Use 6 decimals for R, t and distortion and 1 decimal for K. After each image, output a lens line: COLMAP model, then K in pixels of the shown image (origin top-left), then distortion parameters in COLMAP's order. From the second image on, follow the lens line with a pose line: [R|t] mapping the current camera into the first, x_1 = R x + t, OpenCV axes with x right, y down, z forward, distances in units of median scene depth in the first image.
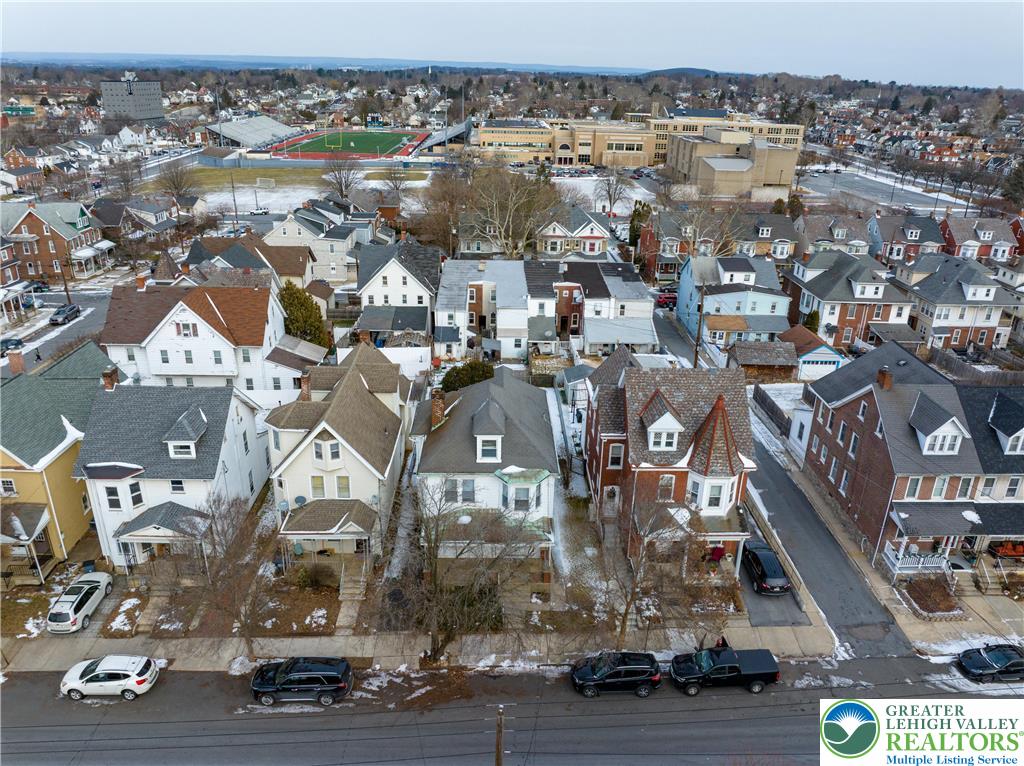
lens RADIAL K [[735.4, 0, 517.6], [0, 735.4, 381.7], [0, 0, 1]] dist [-0.035029, -0.005912]
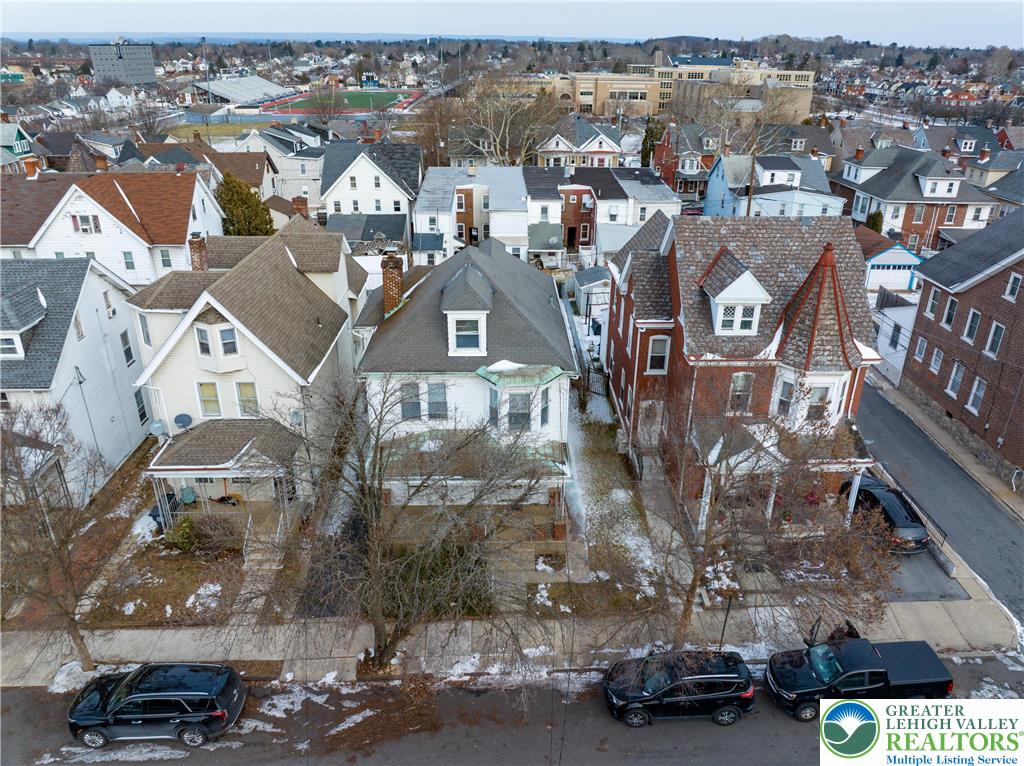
lens RADIAL K [[716.8, 0, 512.0], [0, 716.8, 383.0], [0, 0, 1]] dist [-0.041898, 0.008277]
pose [[0.999786, -0.015660, -0.013515, 0.003871], [0.016208, 0.999009, 0.041450, 0.051268], [0.012853, -0.041660, 0.999049, 0.175985]]
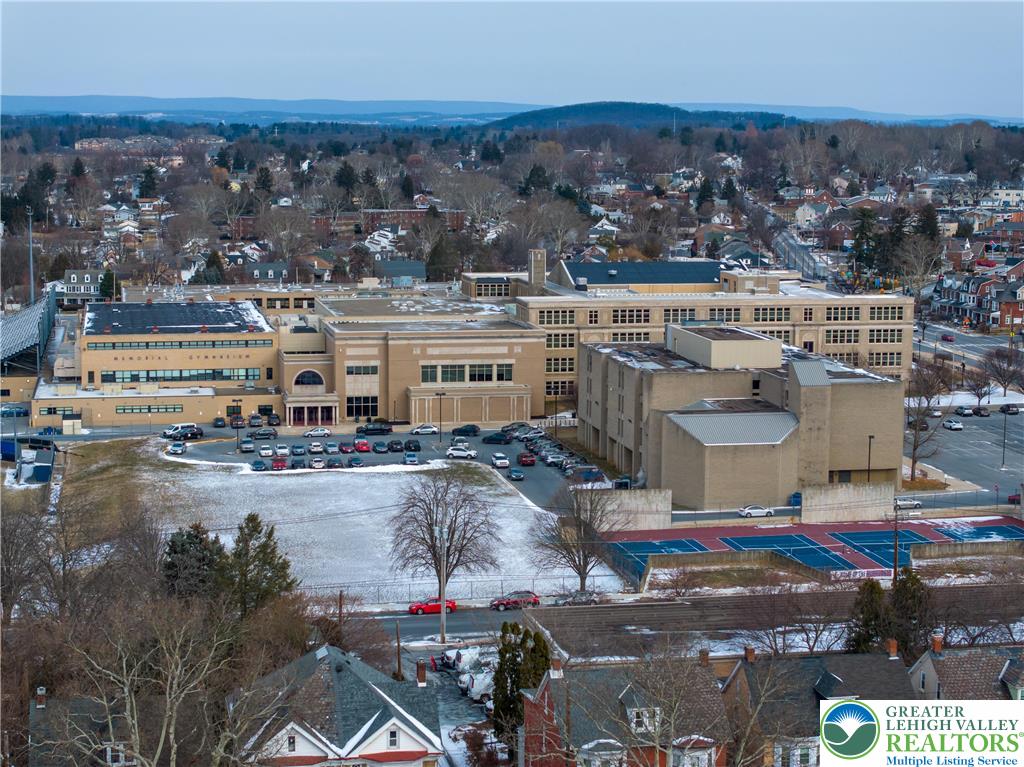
lens RADIAL K [[2051.4, 0, 512.0], [0, 2051.4, 383.5], [0, 0, 1]] dist [-0.130685, 0.876755]
pose [[0.986832, -0.035763, 0.157748, 0.004125], [0.076175, 0.963085, -0.258196, -0.133443], [-0.142690, 0.266812, 0.953127, -0.061336]]
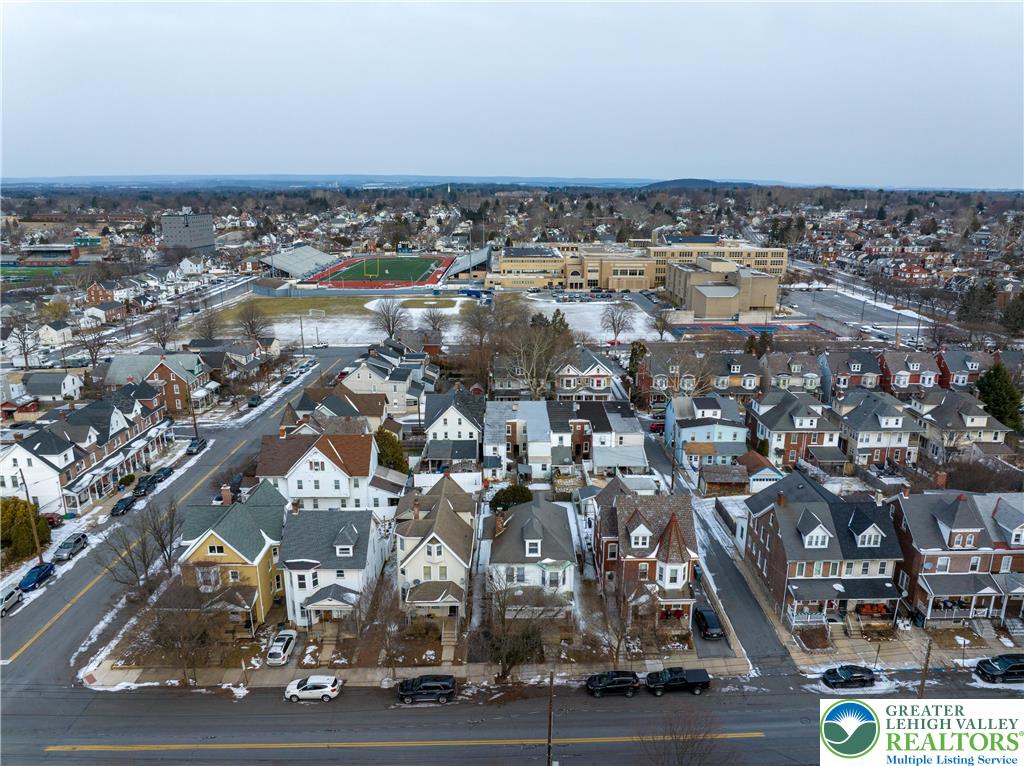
lens RADIAL K [[722.0, 0, 525.7], [0, 722.0, 381.3], [0, 0, 1]] dist [-0.003180, -0.082226]
pose [[0.999857, -0.014339, -0.008939, -0.017065], [0.013040, 0.991233, -0.131480, -0.030726], [0.010746, 0.131344, 0.991279, -0.302427]]
